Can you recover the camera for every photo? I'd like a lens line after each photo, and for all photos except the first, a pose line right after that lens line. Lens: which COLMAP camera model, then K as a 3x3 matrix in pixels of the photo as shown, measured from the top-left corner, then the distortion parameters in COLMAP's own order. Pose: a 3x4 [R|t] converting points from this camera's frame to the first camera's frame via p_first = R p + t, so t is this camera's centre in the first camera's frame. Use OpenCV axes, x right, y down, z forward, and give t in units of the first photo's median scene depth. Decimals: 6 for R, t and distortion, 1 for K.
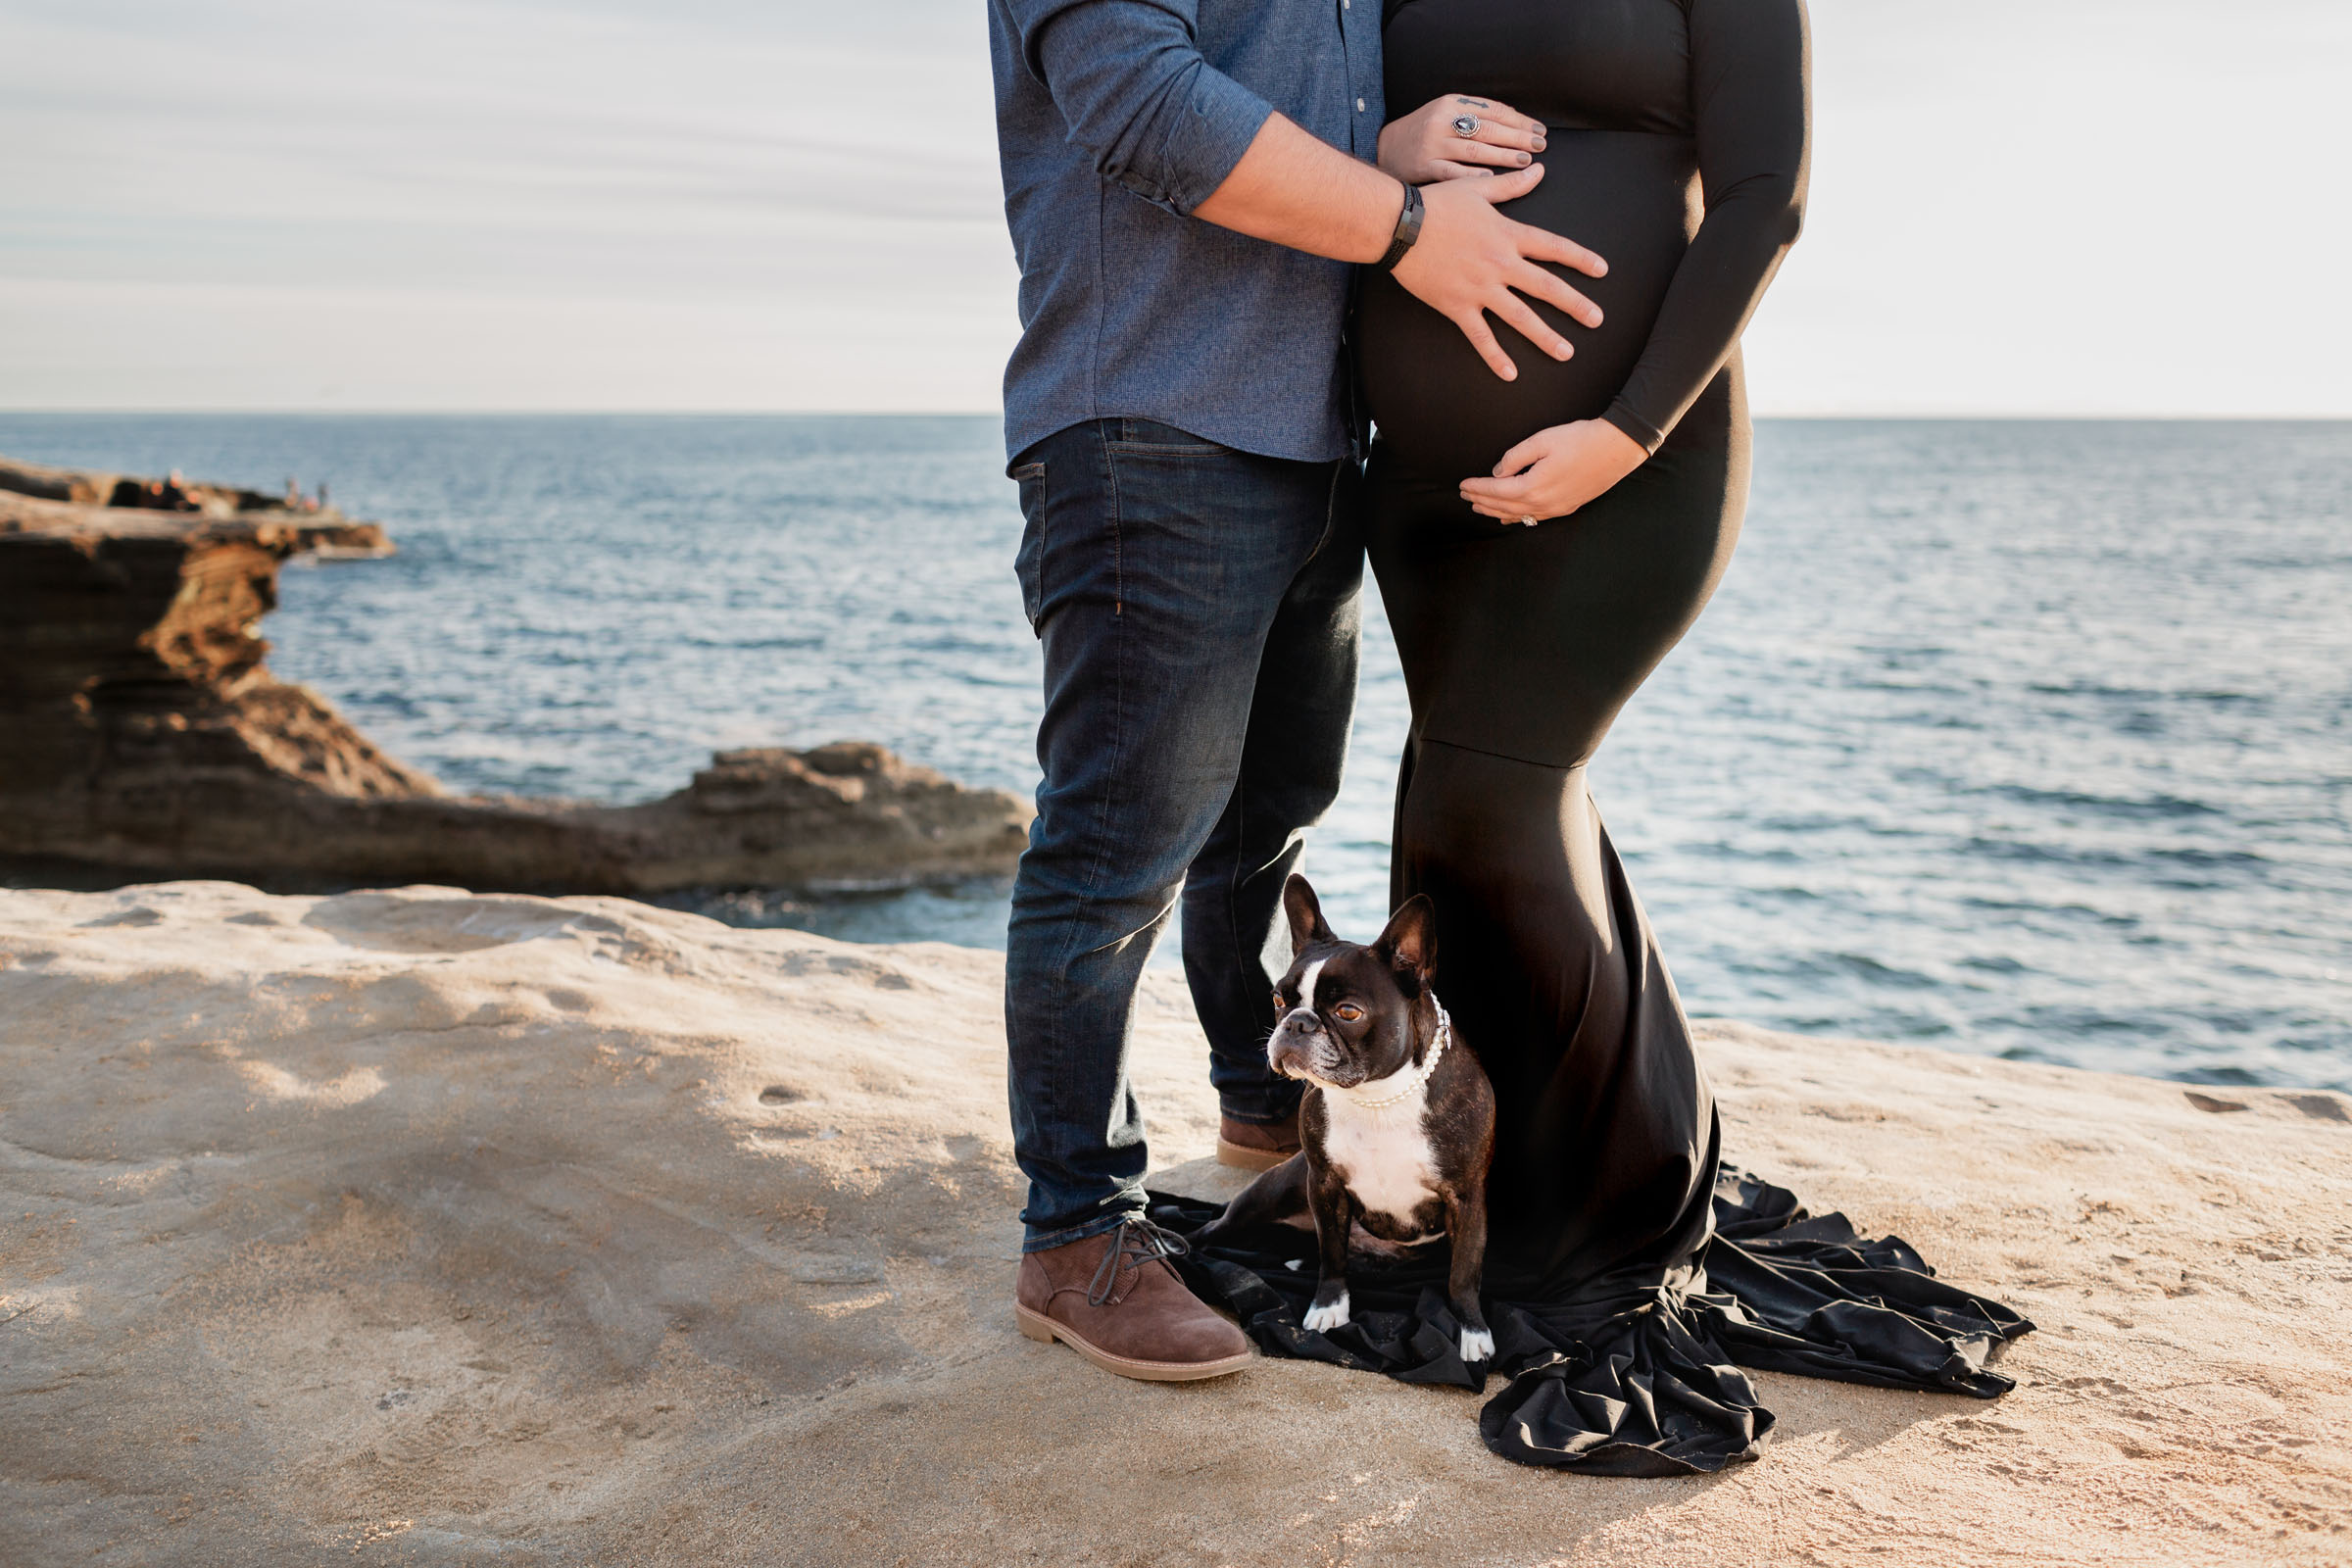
lens RADIAL K [[2215.1, 0, 1176.9], [0, 2215.1, 691.3], [0, 0, 1]] dist [-0.002896, -0.003658]
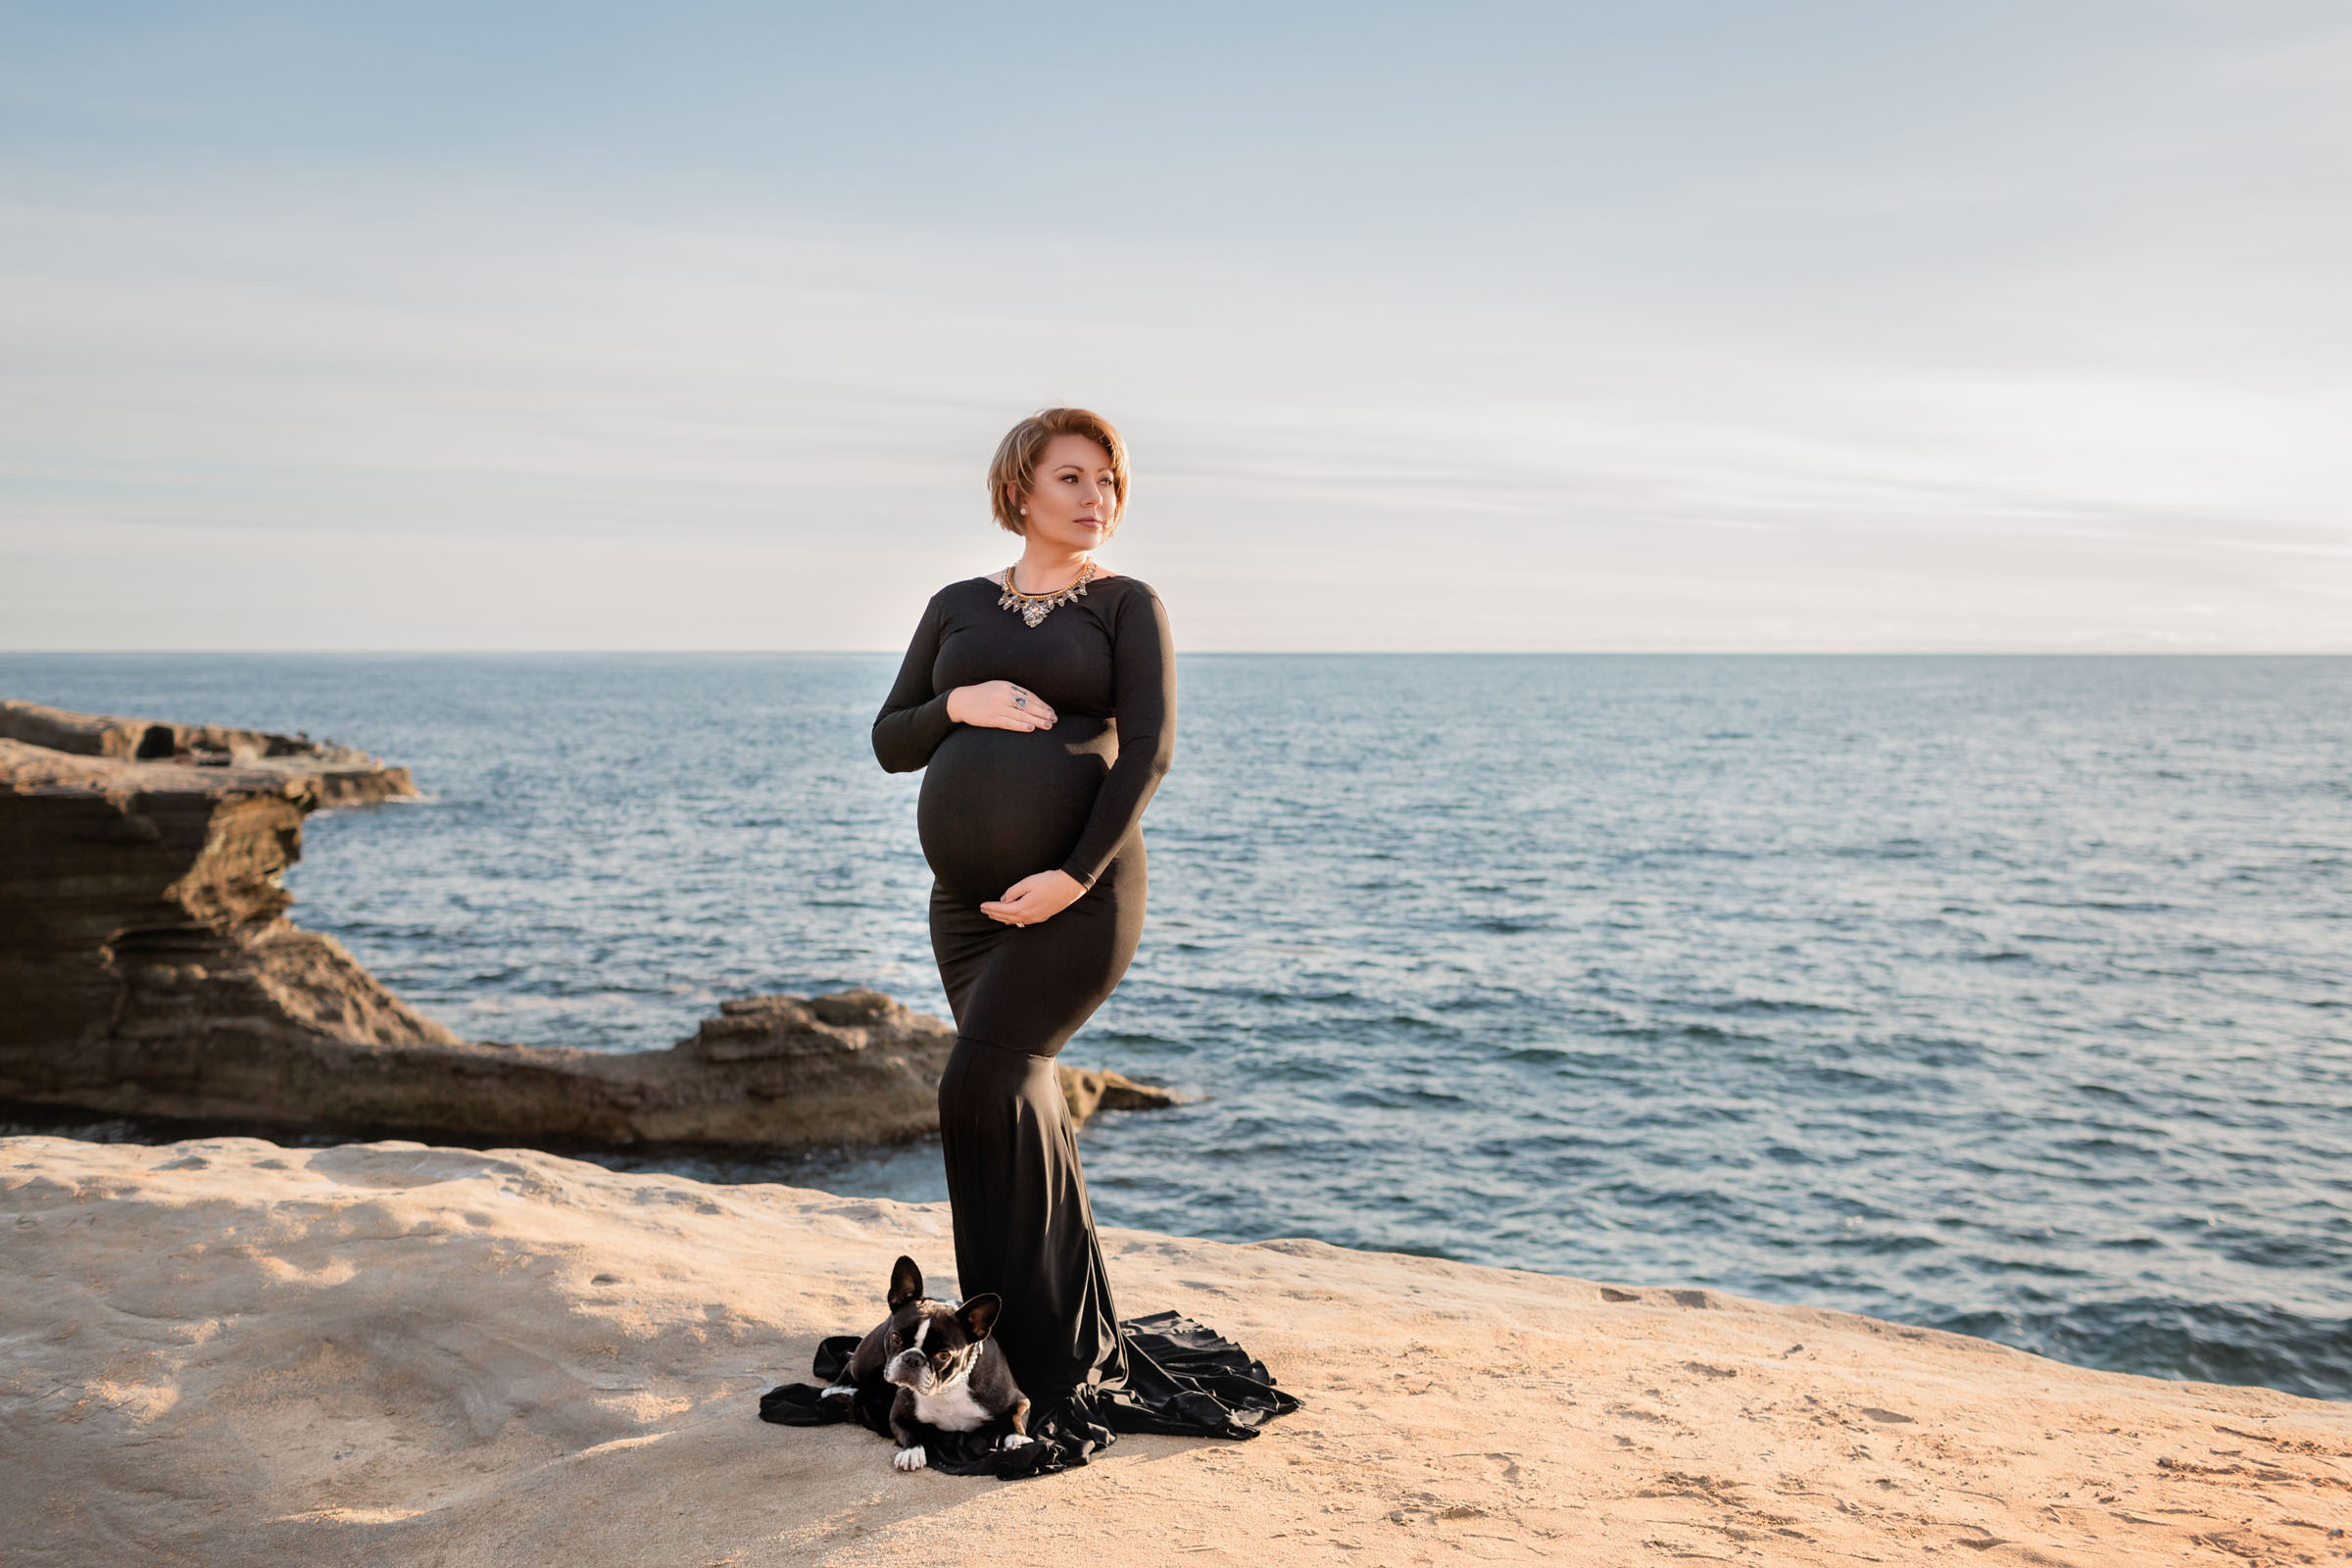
lens RADIAL K [[2215.1, 0, 1176.9], [0, 2215.1, 691.3], [0, 0, 1]] dist [-0.002896, -0.003658]
pose [[0.999950, -0.001849, -0.009877, 0.208691], [0.000754, 0.993969, -0.109661, -0.050120], [0.010020, 0.109648, 0.993920, -0.511683]]
